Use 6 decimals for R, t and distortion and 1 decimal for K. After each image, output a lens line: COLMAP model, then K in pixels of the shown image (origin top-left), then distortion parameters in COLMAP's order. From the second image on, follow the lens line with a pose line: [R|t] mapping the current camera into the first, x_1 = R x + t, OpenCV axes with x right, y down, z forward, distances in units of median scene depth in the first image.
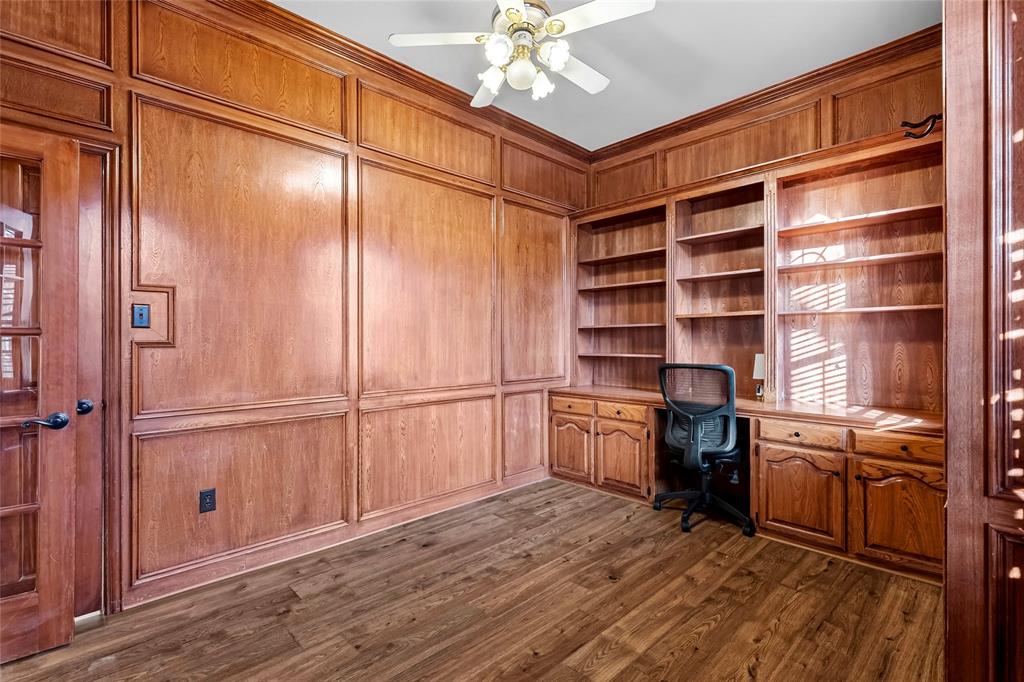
lens RADIAL K [[458.7, 0, 506.0], [0, 458.7, 343.3], [0, 0, 1]] dist [0.006852, -0.001655]
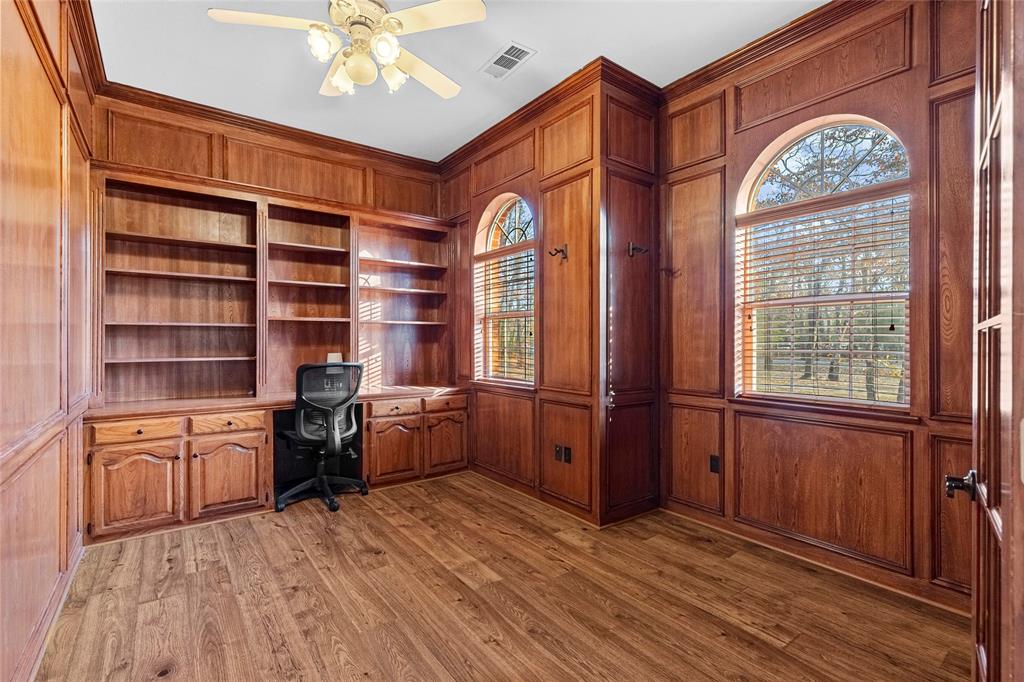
lens RADIAL K [[458.7, 0, 503.3], [0, 458.7, 345.8], [0, 0, 1]] dist [0.006852, -0.001655]
pose [[0.152758, -0.008131, 0.988230, -0.622721], [0.004701, 0.999961, 0.007500, -0.003741], [-0.988252, 0.003500, 0.152791, 0.389337]]
